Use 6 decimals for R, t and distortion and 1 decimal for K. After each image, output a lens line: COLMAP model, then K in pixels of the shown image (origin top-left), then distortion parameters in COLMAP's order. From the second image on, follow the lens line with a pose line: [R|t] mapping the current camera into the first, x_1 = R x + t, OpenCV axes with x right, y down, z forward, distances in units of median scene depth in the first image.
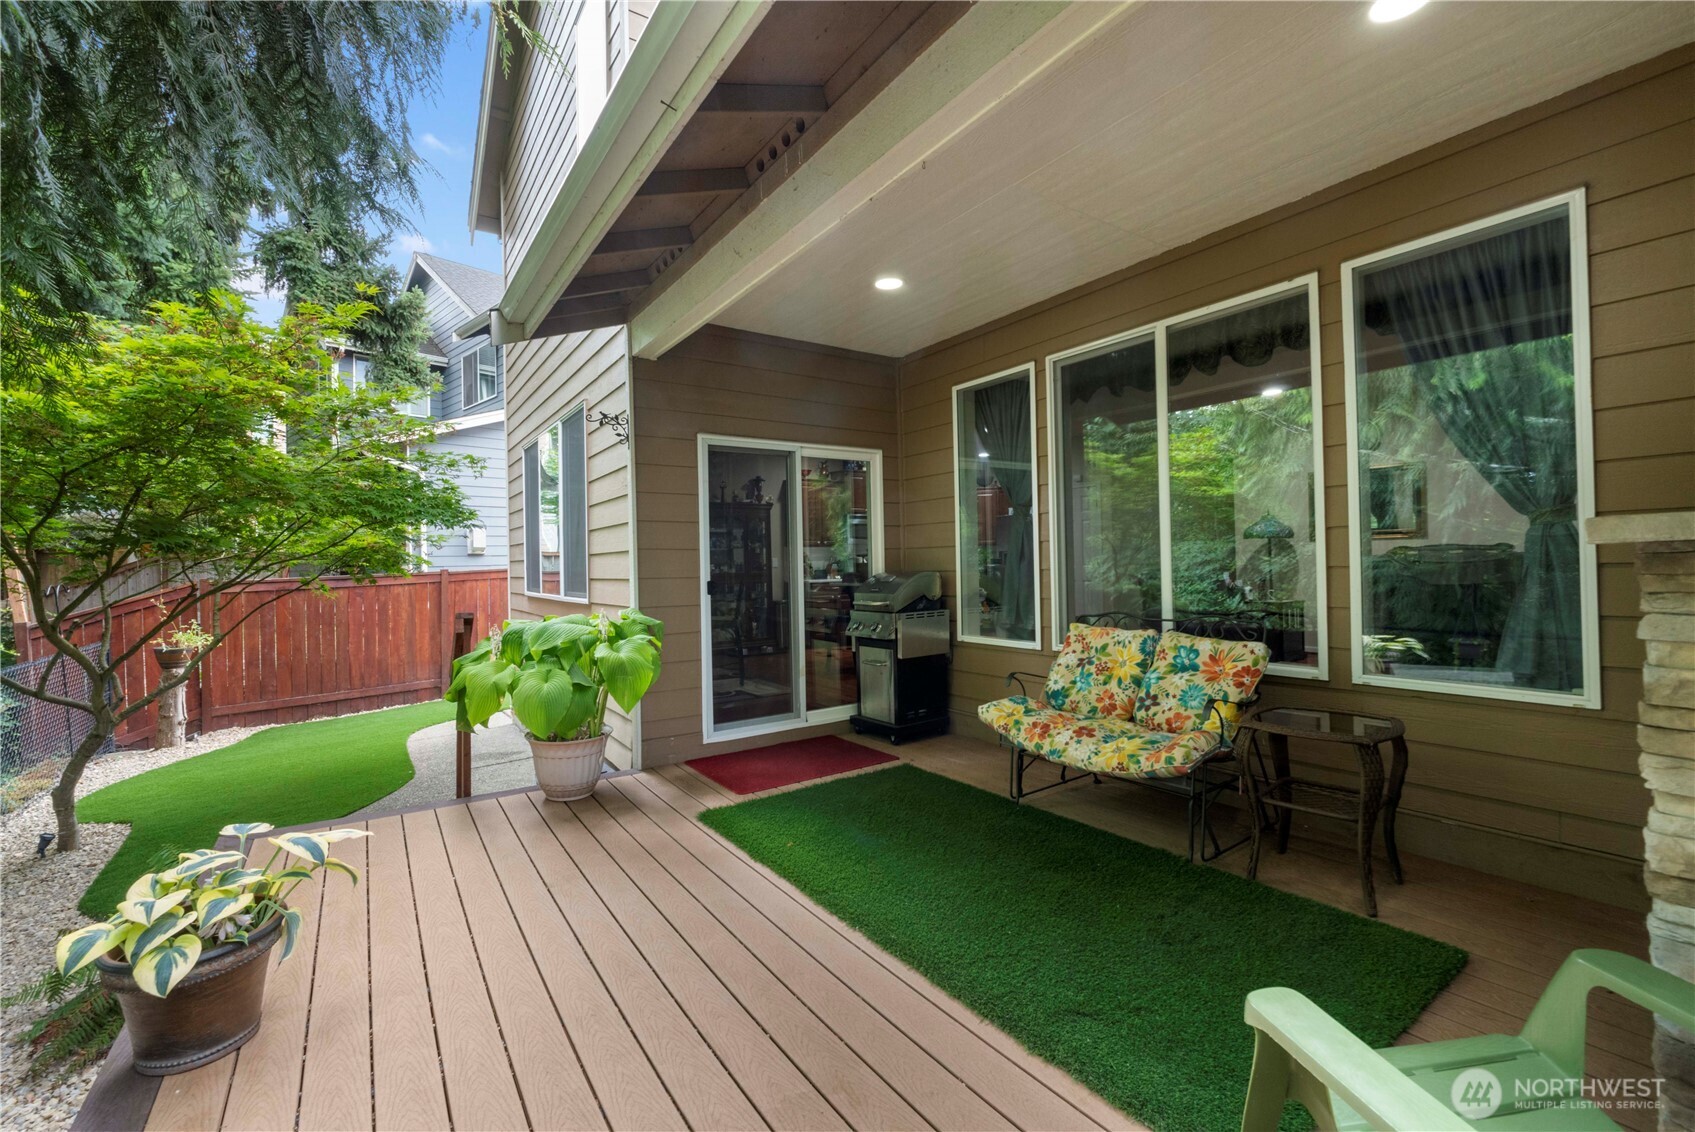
lens RADIAL K [[710.5, 0, 847.5], [0, 710.5, 566.0], [0, 0, 1]] dist [-0.011491, 0.000541]
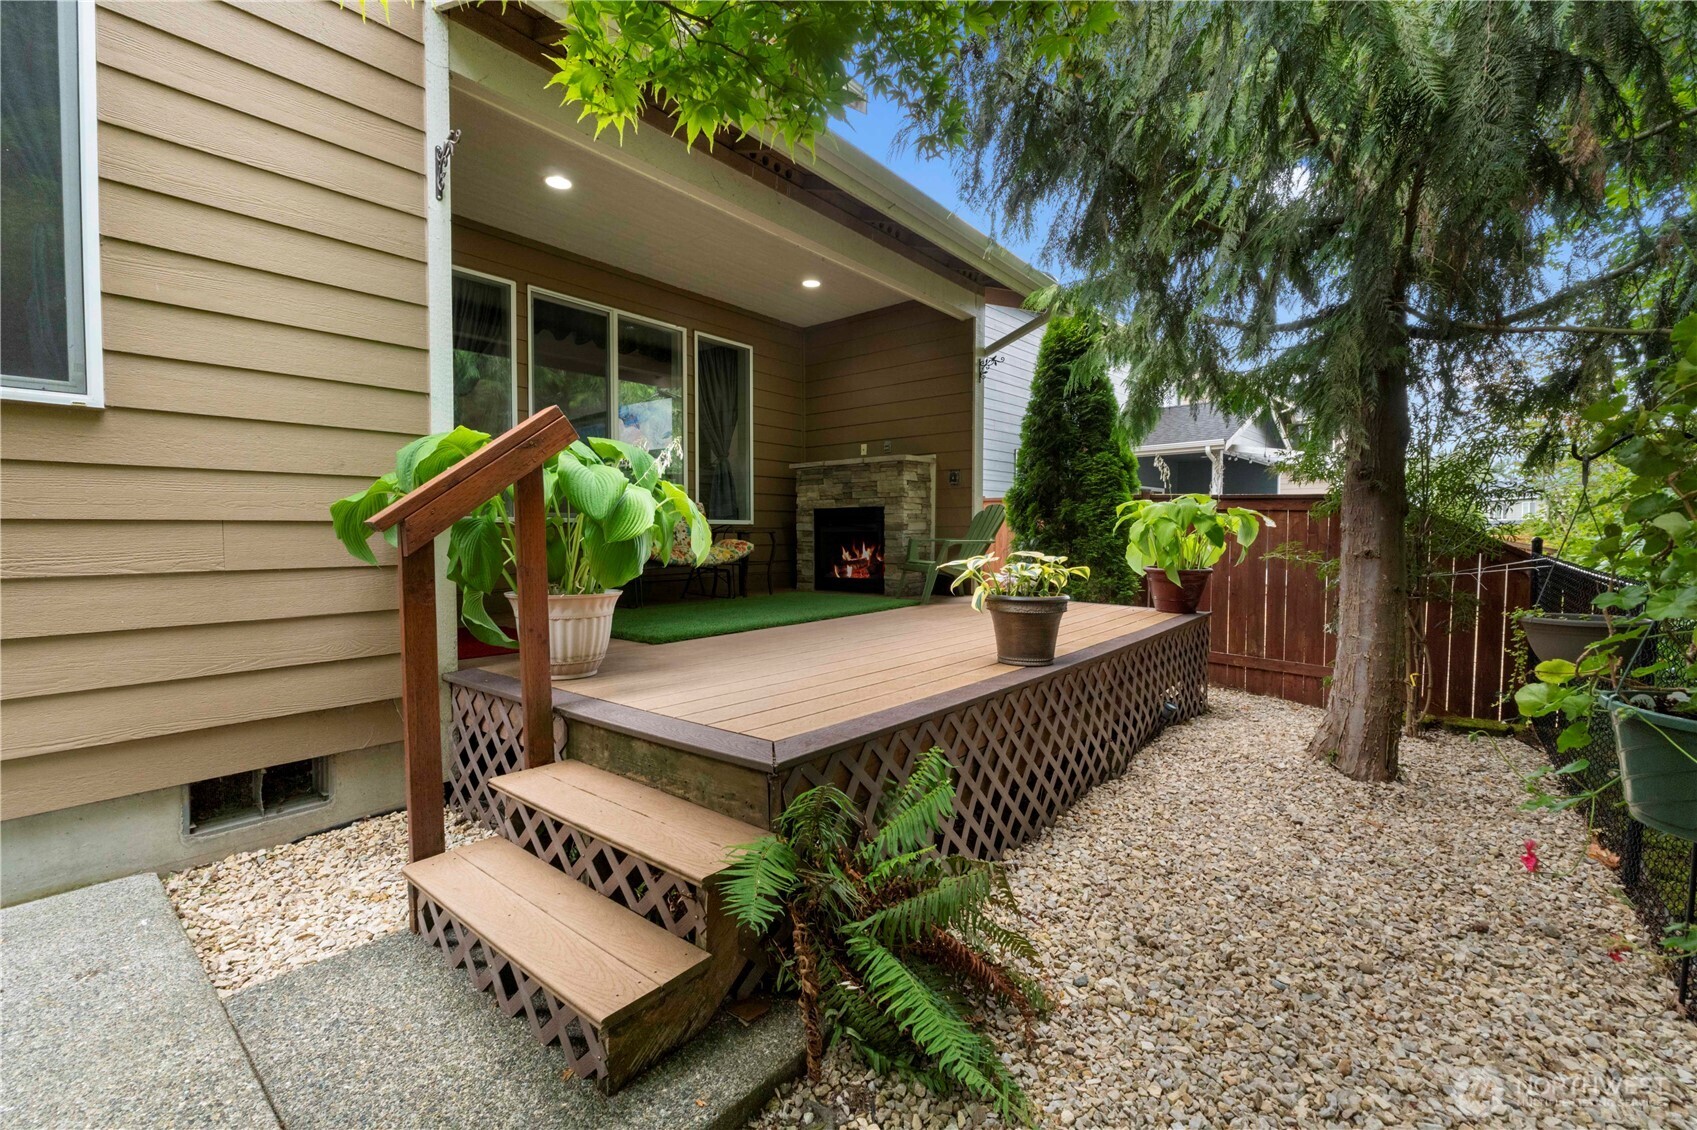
lens RADIAL K [[716.0, 0, 847.5], [0, 716.0, 541.6], [0, 0, 1]] dist [-0.009617, -0.000071]
pose [[-0.278618, 0.012237, 0.960324, -1.226786], [0.008194, 0.999913, -0.010364, 0.195855], [-0.960367, 0.004981, -0.278694, 0.939566]]
